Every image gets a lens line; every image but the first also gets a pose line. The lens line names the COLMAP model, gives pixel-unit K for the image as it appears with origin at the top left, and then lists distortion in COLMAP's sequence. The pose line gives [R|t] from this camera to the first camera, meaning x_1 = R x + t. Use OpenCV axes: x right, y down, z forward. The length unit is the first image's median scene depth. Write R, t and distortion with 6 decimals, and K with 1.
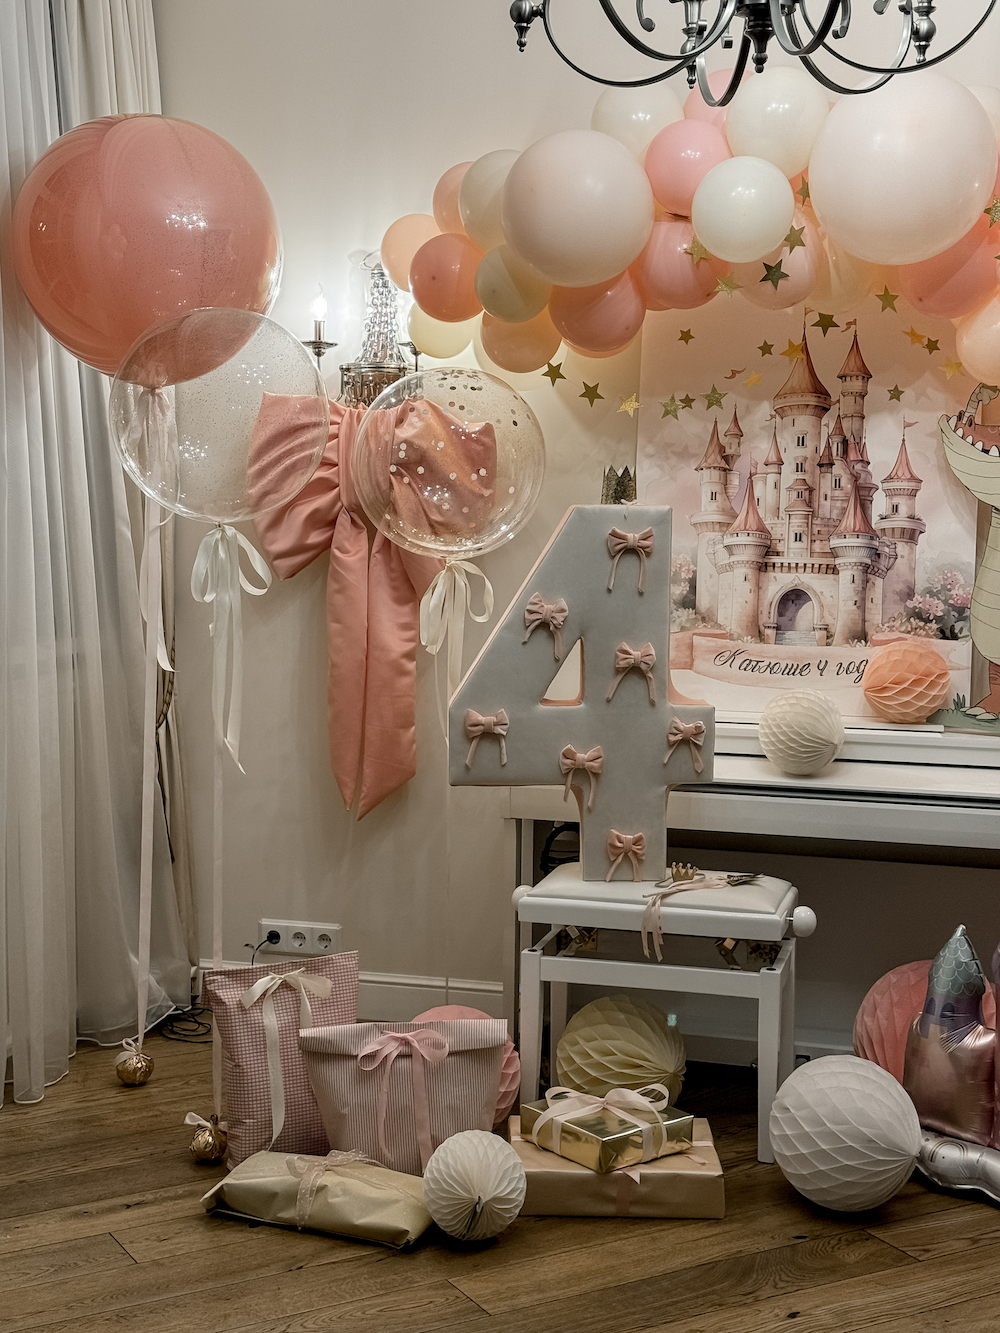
lens RADIAL K [[1893.1, 0, 497.8], [0, 1893.1, 668.7], [0, 0, 1]] dist [0.155837, -0.162229]
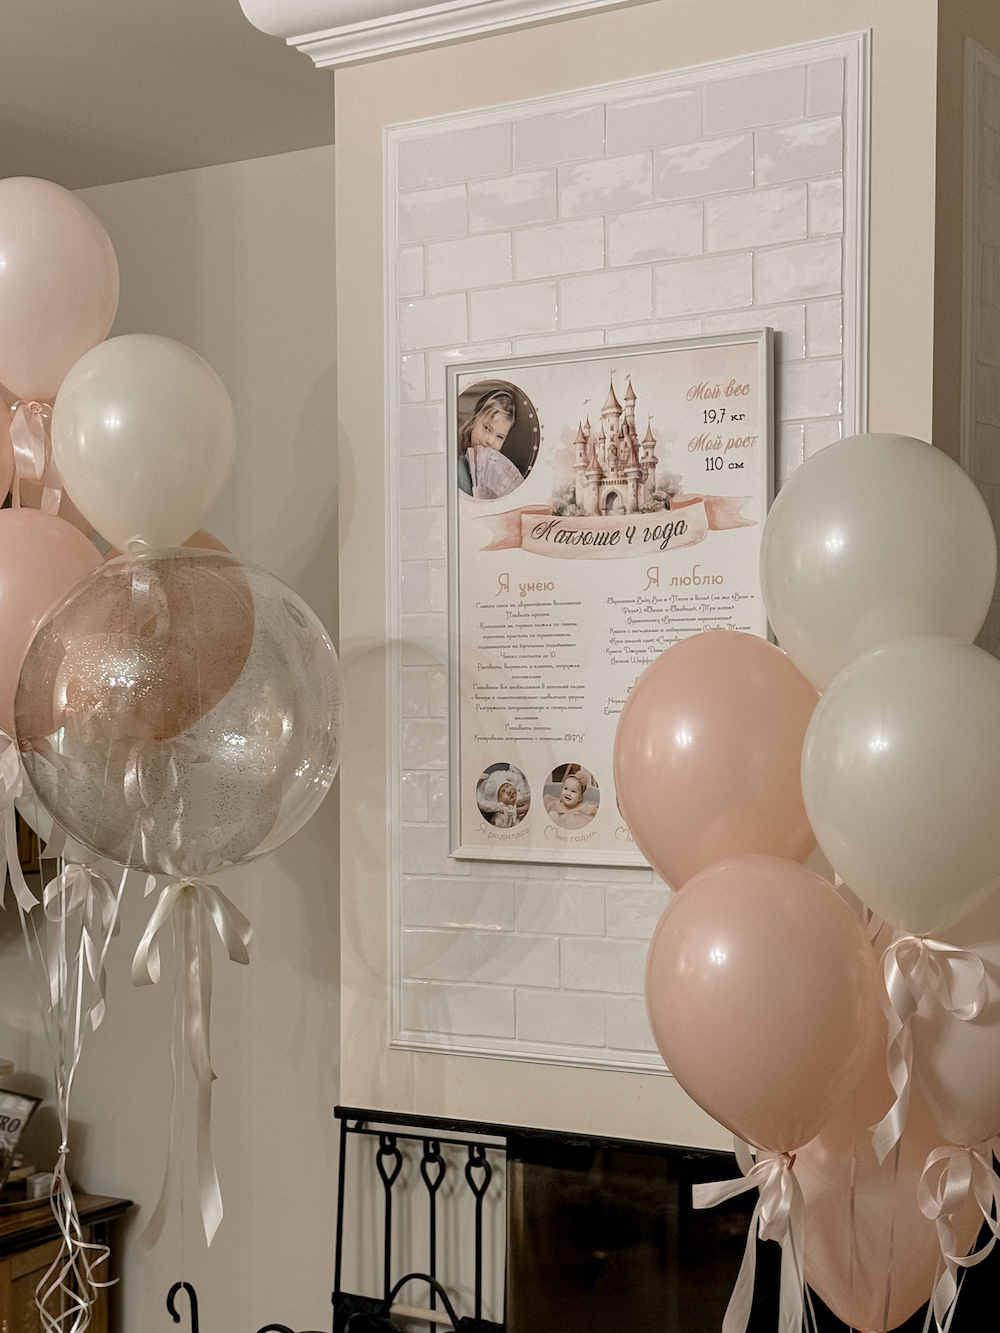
lens RADIAL K [[2029.1, 0, 575.2], [0, 2029.1, 753.9], [0, 0, 1]] dist [0.135756, -0.026414]
pose [[0.953880, -0.030100, -0.298676, 0.854321], [0.029448, 0.999544, -0.006684, 0.296595], [0.298741, -0.002419, 0.954331, -1.404328]]
